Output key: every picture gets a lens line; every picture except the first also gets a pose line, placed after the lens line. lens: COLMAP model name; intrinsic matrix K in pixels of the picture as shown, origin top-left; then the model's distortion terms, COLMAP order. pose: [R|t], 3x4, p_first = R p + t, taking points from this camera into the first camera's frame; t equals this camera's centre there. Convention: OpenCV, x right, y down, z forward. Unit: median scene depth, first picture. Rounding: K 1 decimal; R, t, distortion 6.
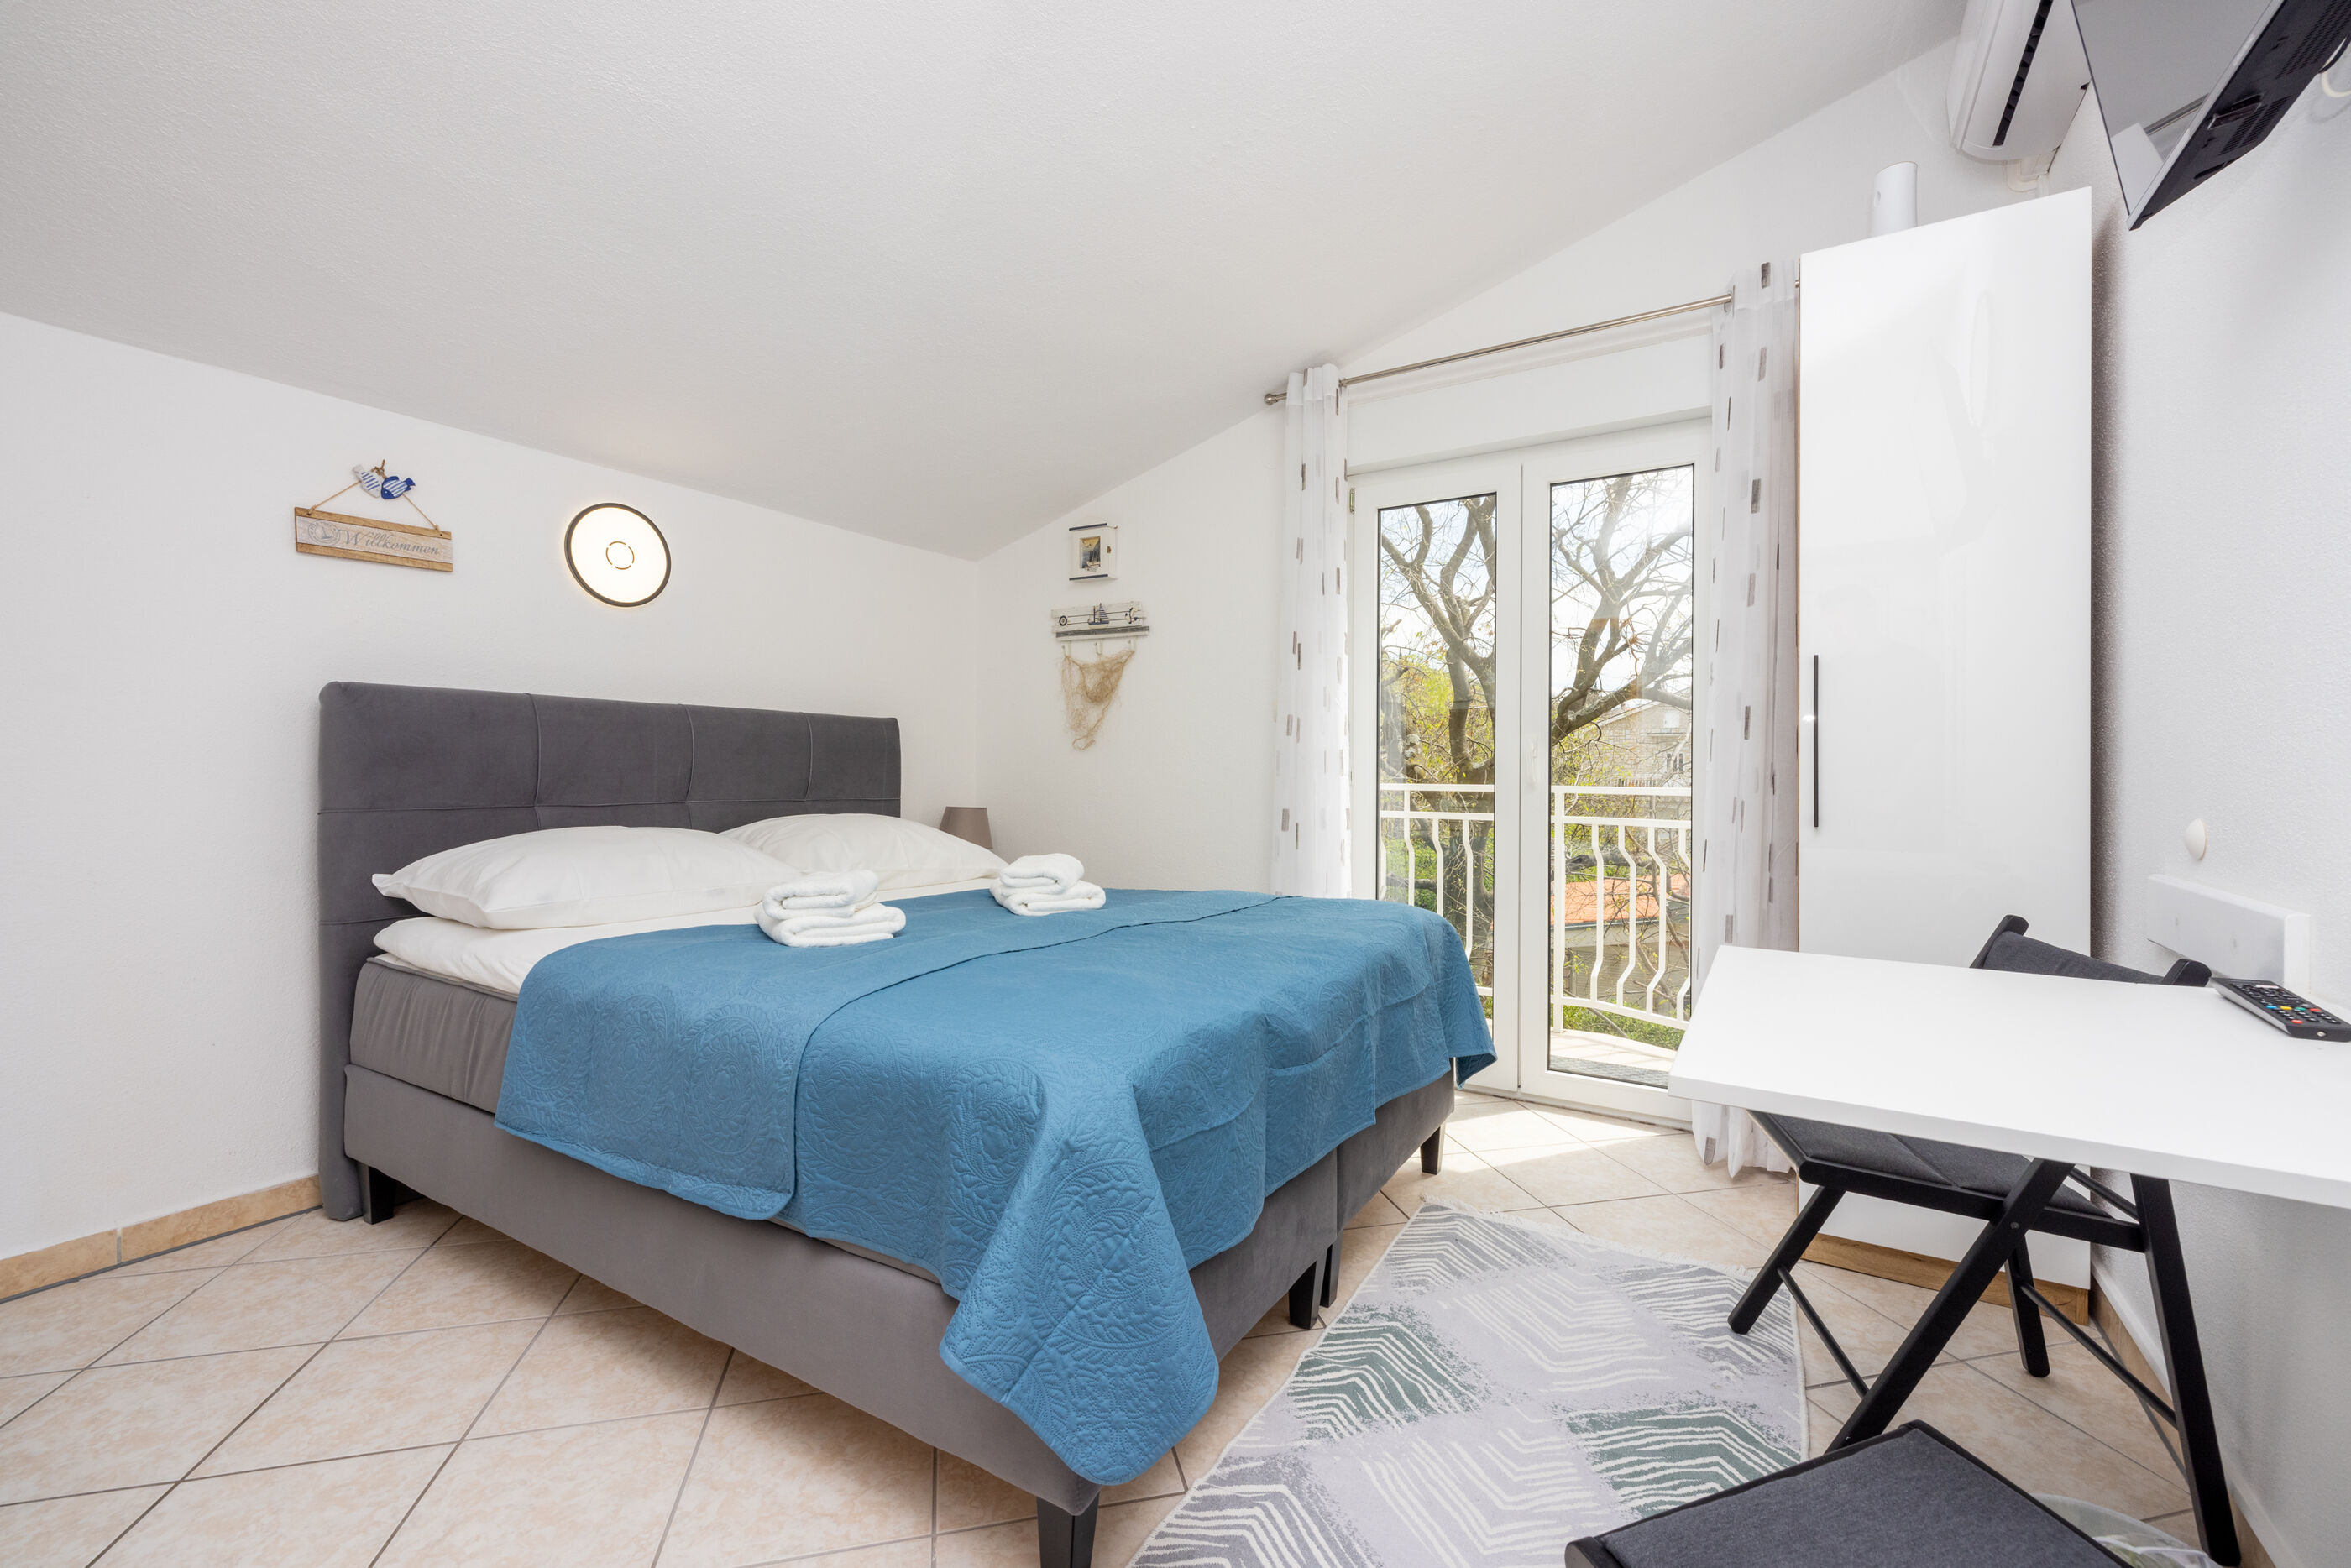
lens RADIAL K [[986.7, 0, 1175.5], [0, 986.7, 784.0], [0, 0, 1]] dist [-0.001743, -0.000337]
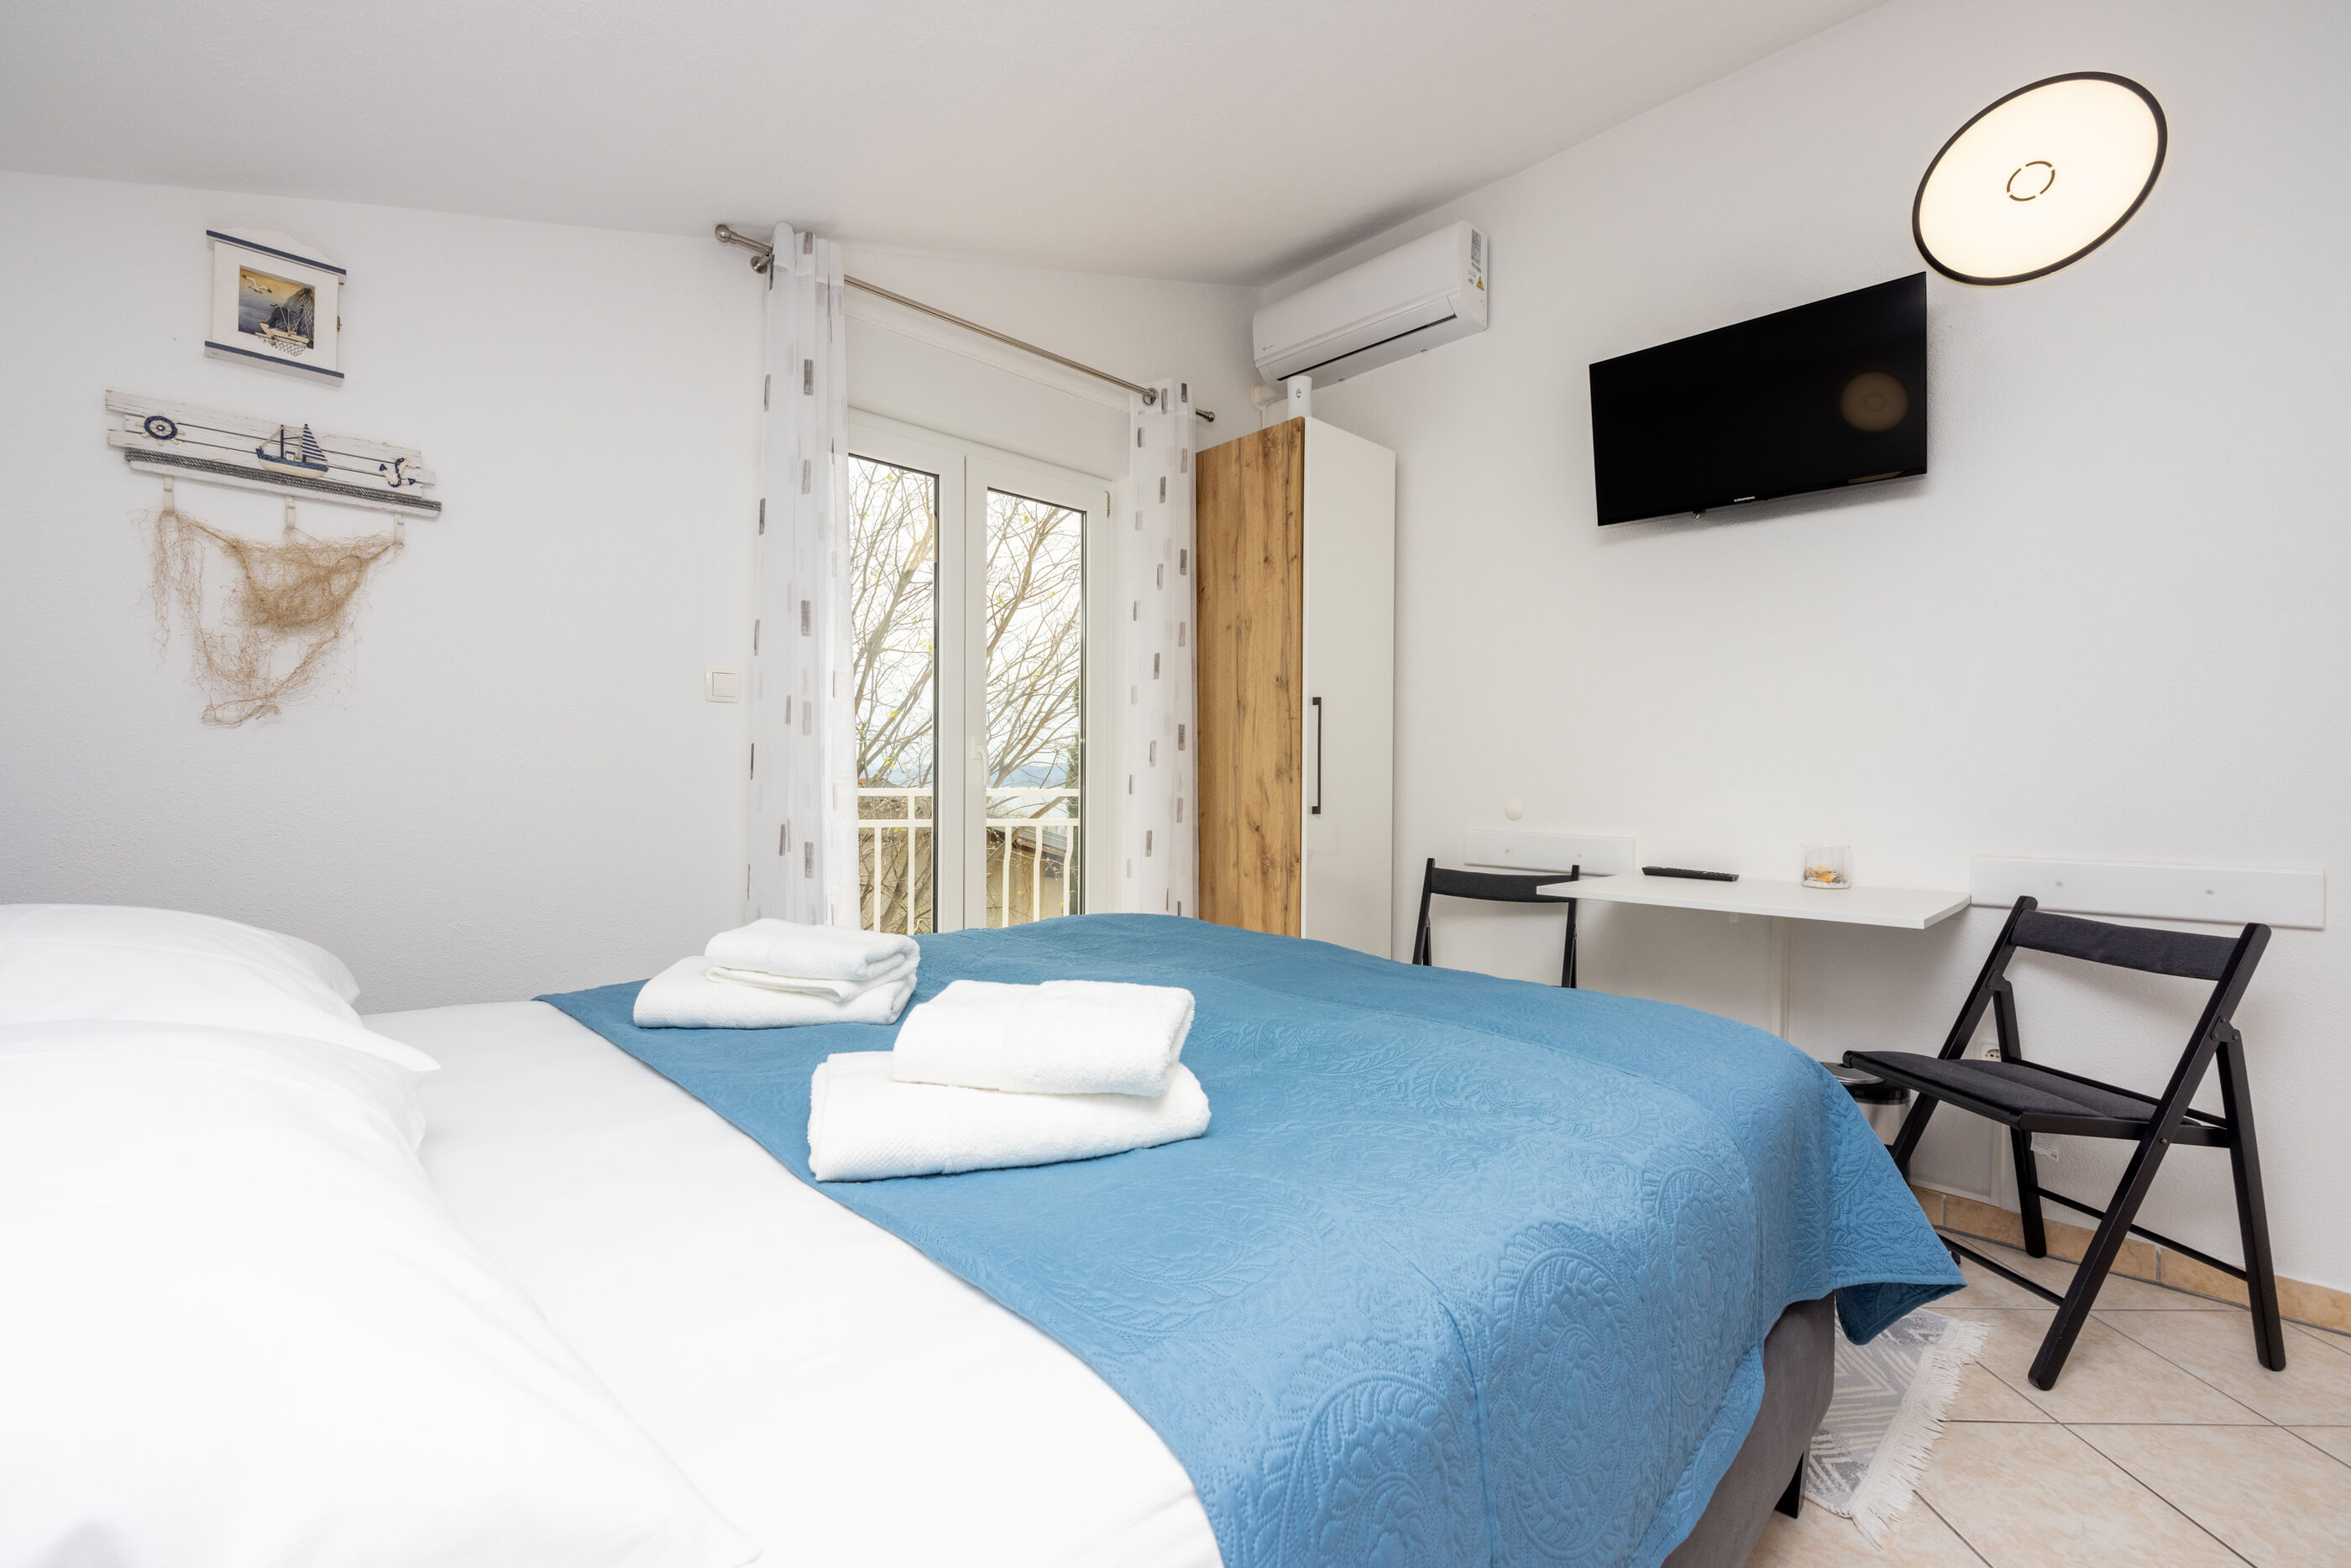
lens RADIAL K [[986.7, 0, 1175.5], [0, 986.7, 784.0], [0, 0, 1]] dist [-0.001743, -0.000337]
pose [[0.227715, -0.013701, 0.973631, -0.452025], [0.005140, 0.999904, 0.012869, -0.010887], [-0.973714, 0.002074, 0.227764, 0.476536]]
